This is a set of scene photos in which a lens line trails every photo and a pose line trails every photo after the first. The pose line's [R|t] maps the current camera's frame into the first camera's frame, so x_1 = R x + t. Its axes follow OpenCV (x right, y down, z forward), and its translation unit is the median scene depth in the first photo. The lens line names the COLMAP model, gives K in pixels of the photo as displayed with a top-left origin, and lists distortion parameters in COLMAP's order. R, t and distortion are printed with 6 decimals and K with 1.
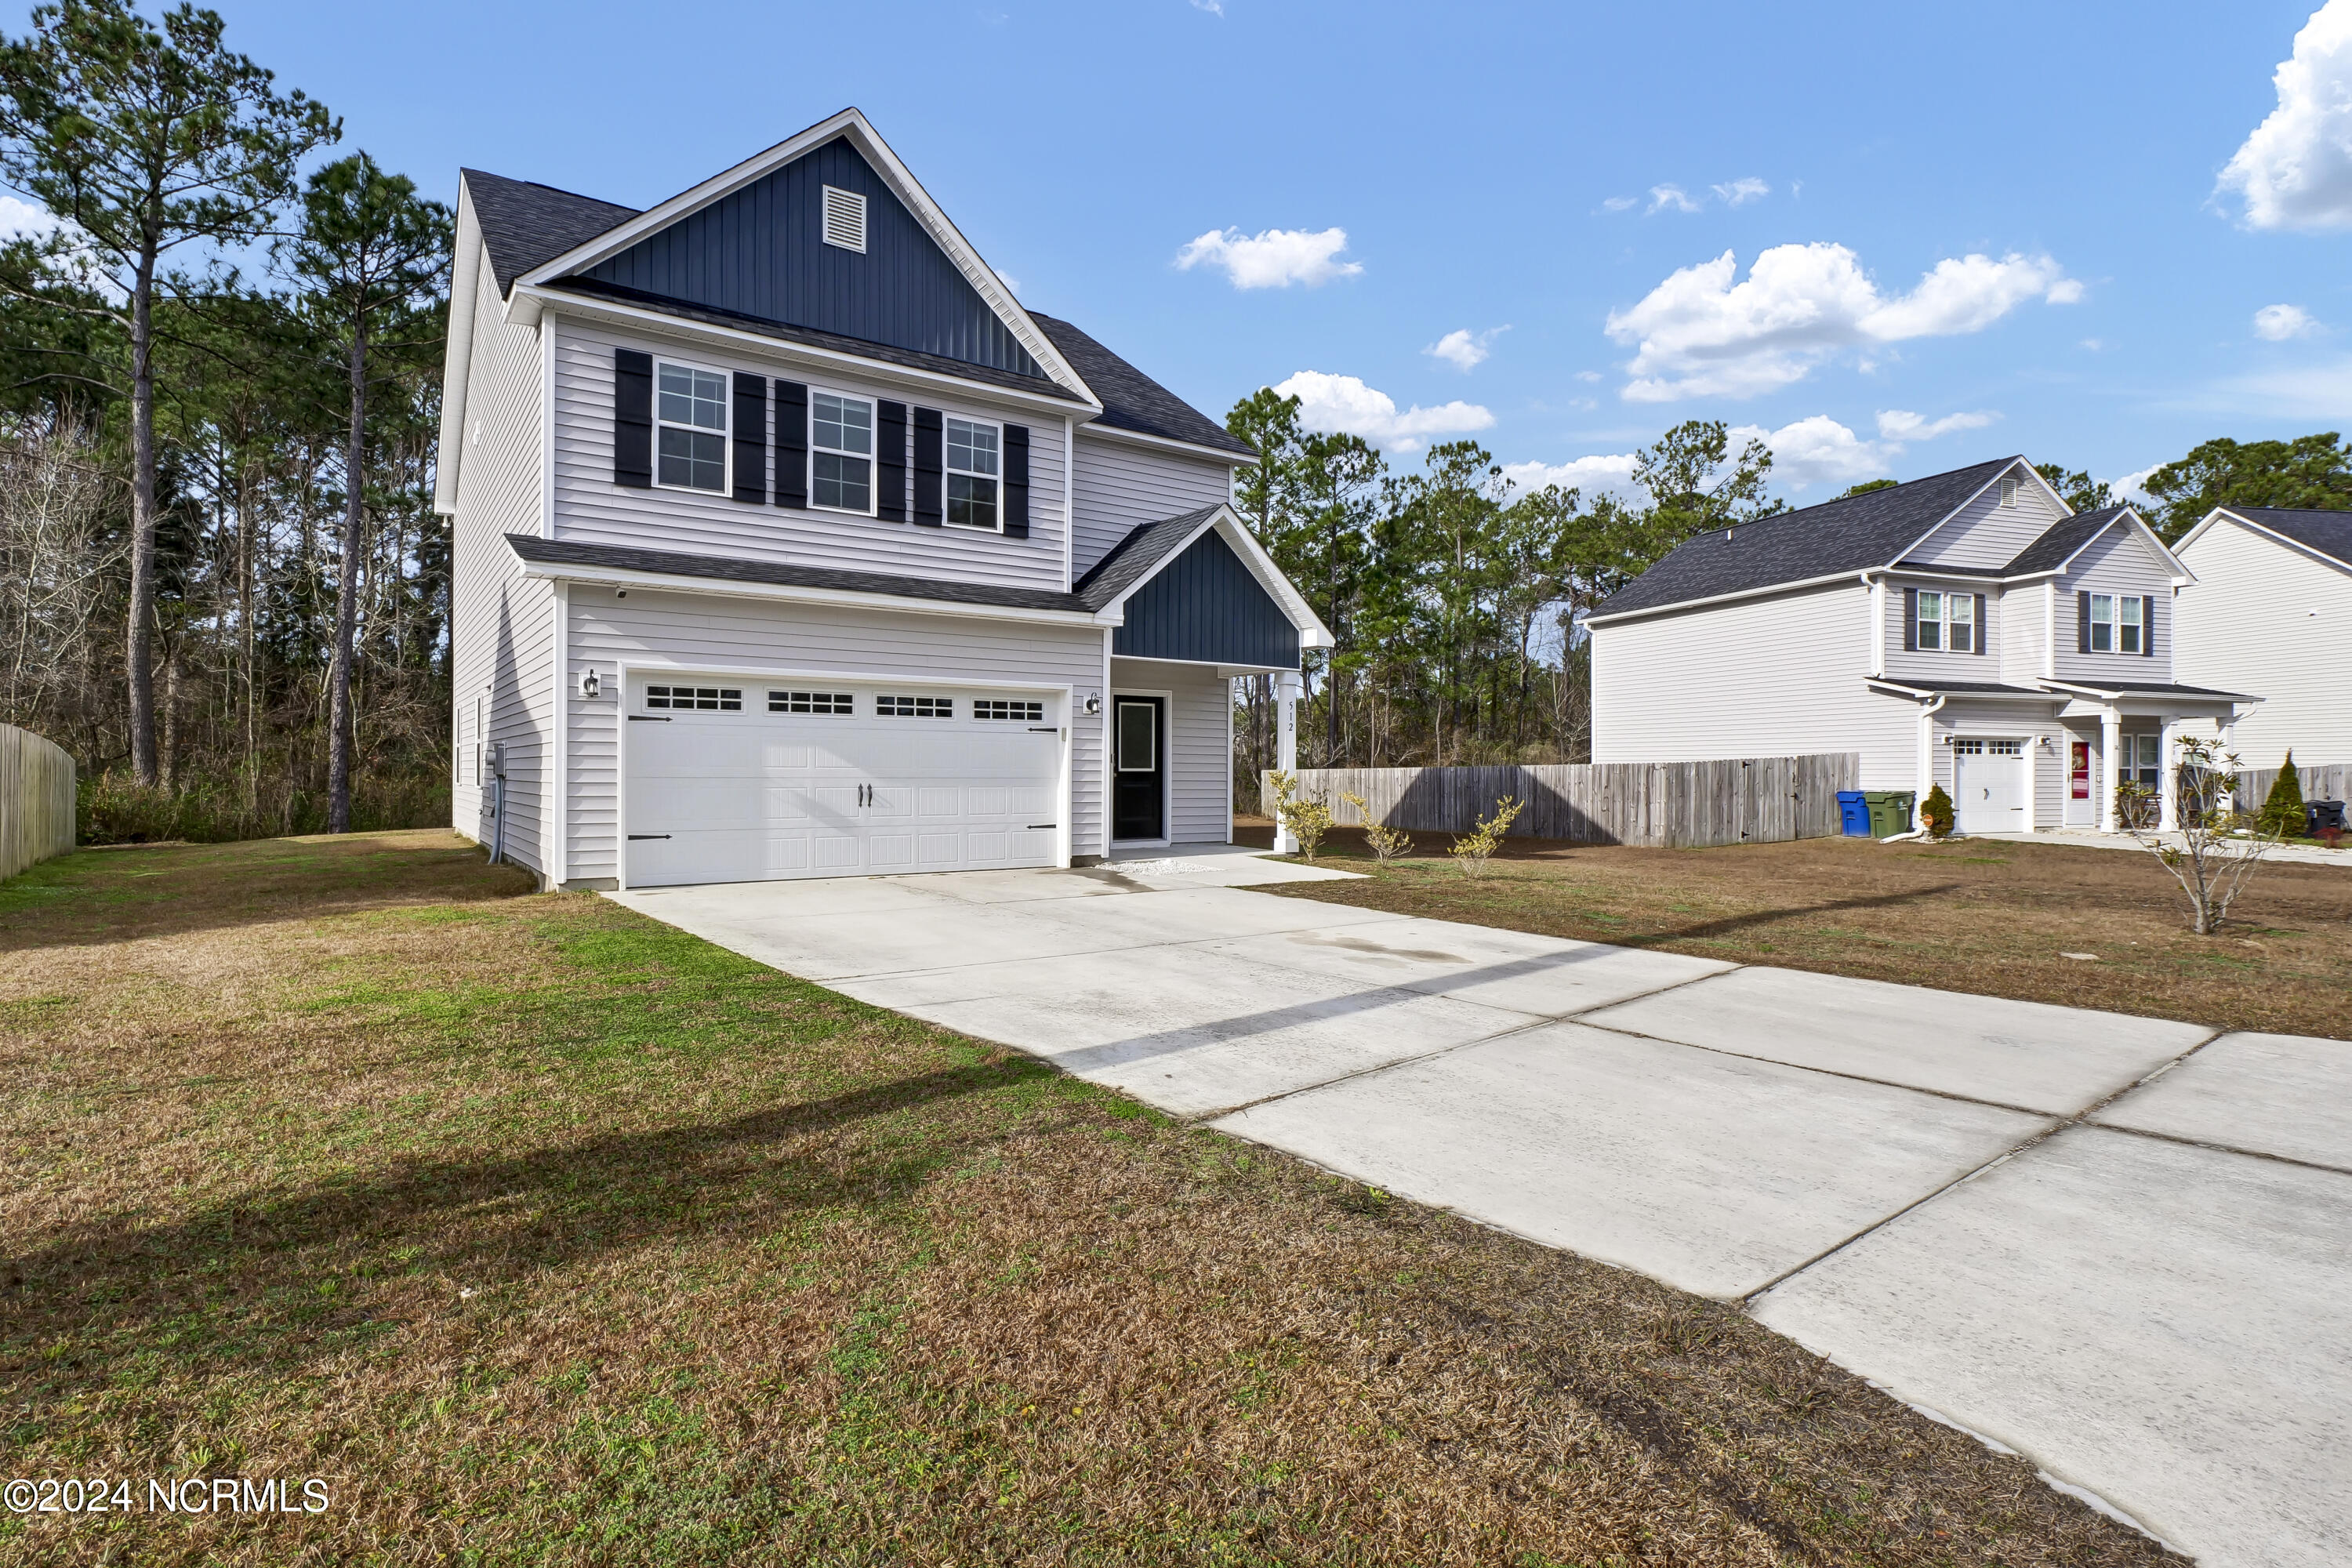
lens RADIAL K [[1138.8, 0, 1176.0], [0, 1138.8, 784.0], [0, 0, 1]] dist [-0.016344, 0.001758]
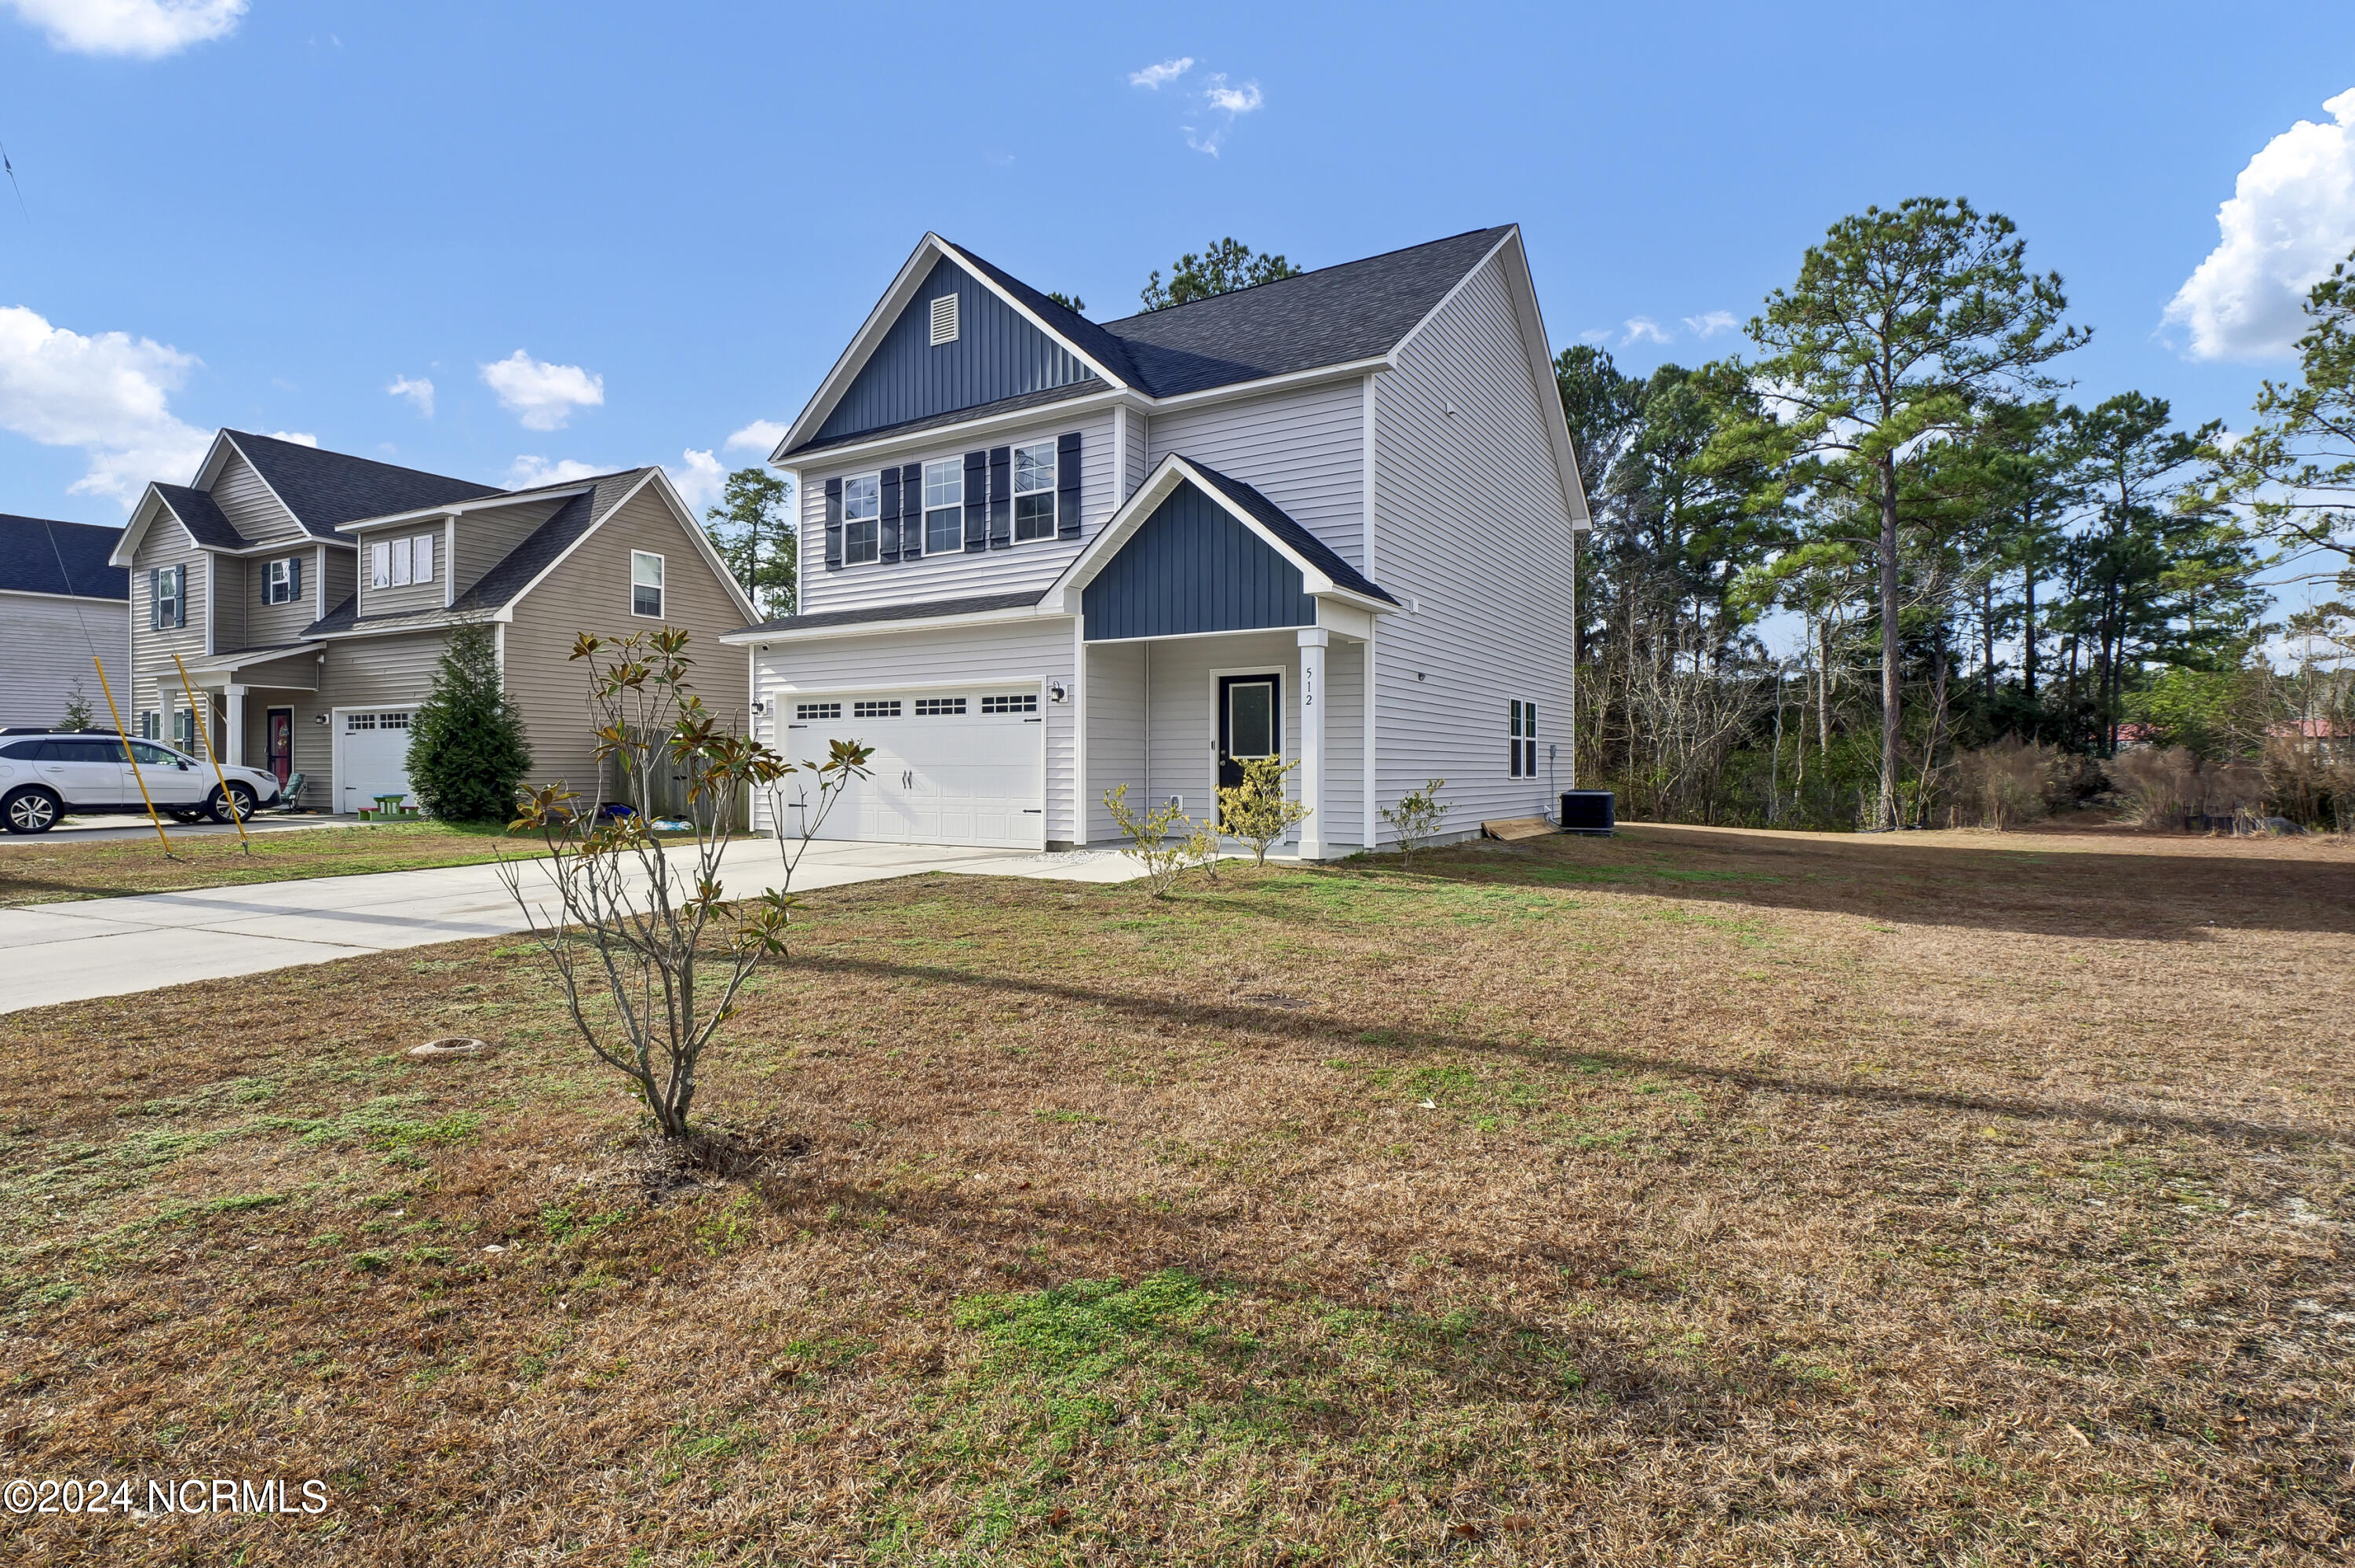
lens RADIAL K [[1140.1, 0, 1177.5], [0, 1140.1, 784.0], [0, 0, 1]] dist [-0.016344, 0.001758]
pose [[0.401986, 0.006285, -0.915624, 0.947147], [-0.009855, 0.999948, 0.002537, 0.008056], [0.915593, 0.008004, 0.402027, 0.724184]]
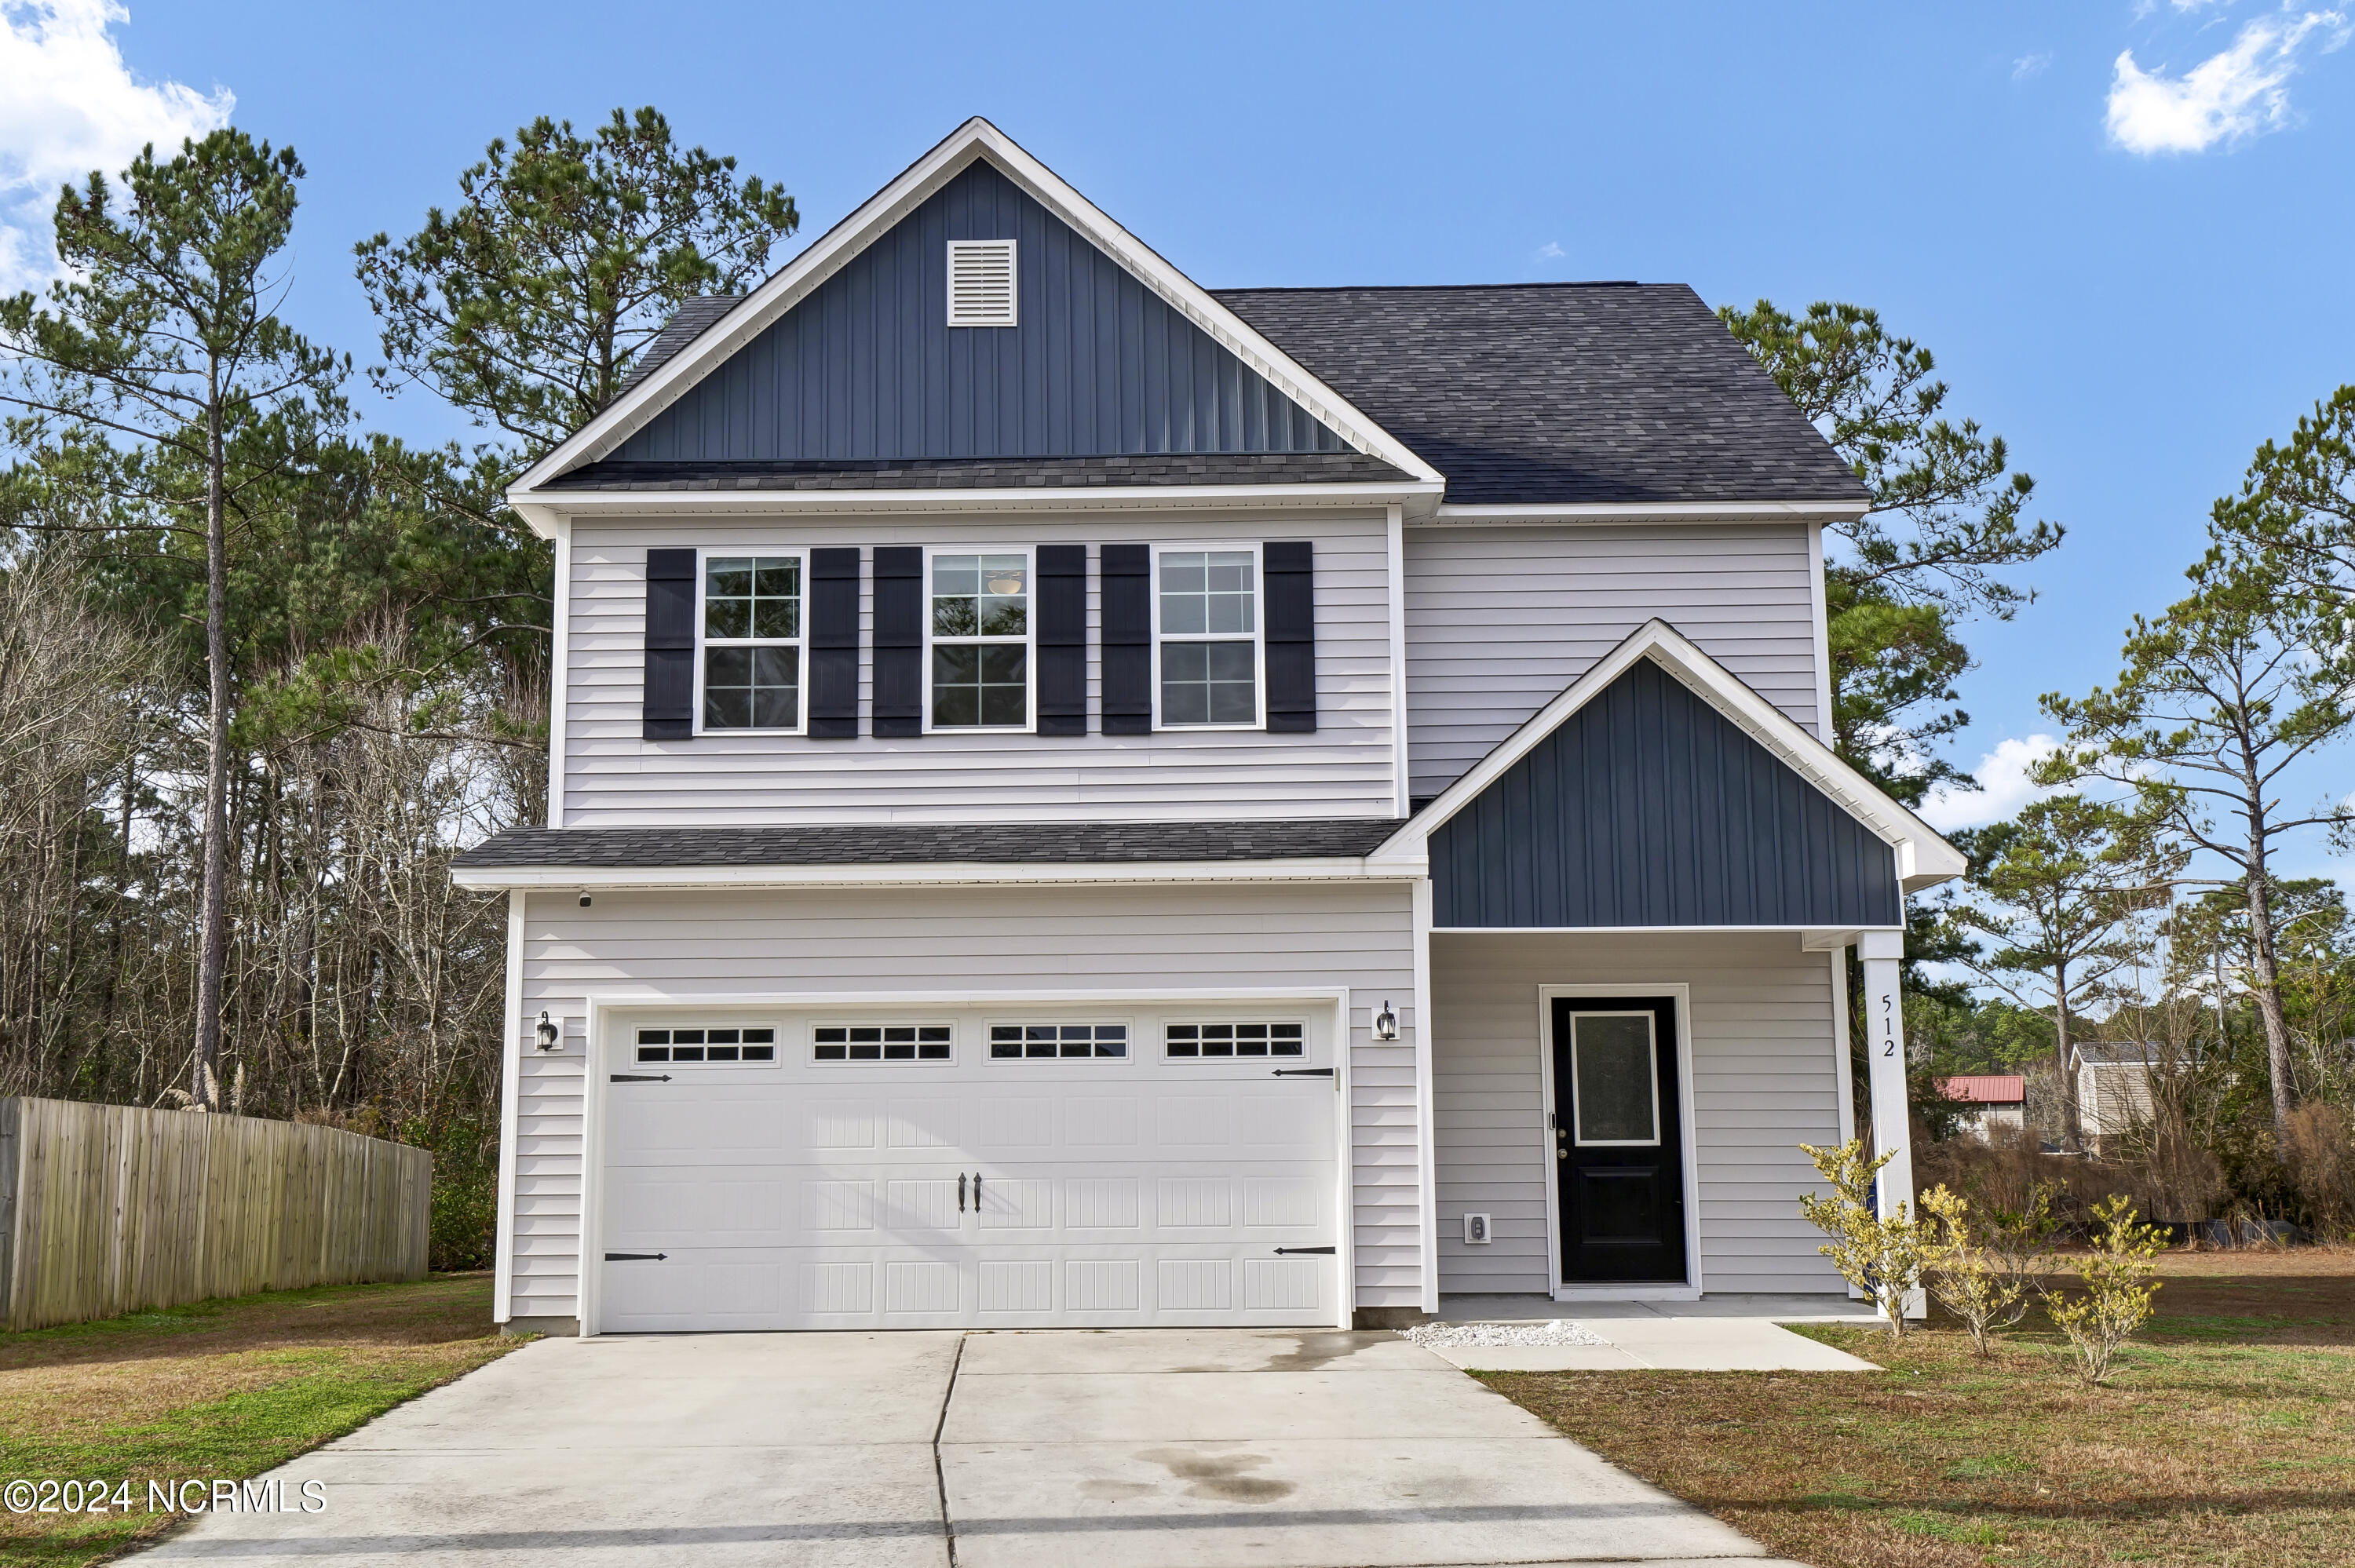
lens RADIAL K [[2423.4, 0, 1177.5], [0, 2423.4, 784.0], [0, 0, 1]] dist [-0.001184, -0.006126]
pose [[0.819565, -0.106258, -0.563048, 0.532473], [0.007749, 0.984620, -0.174537, 0.020388], [0.572934, 0.138681, 0.807783, -0.004948]]
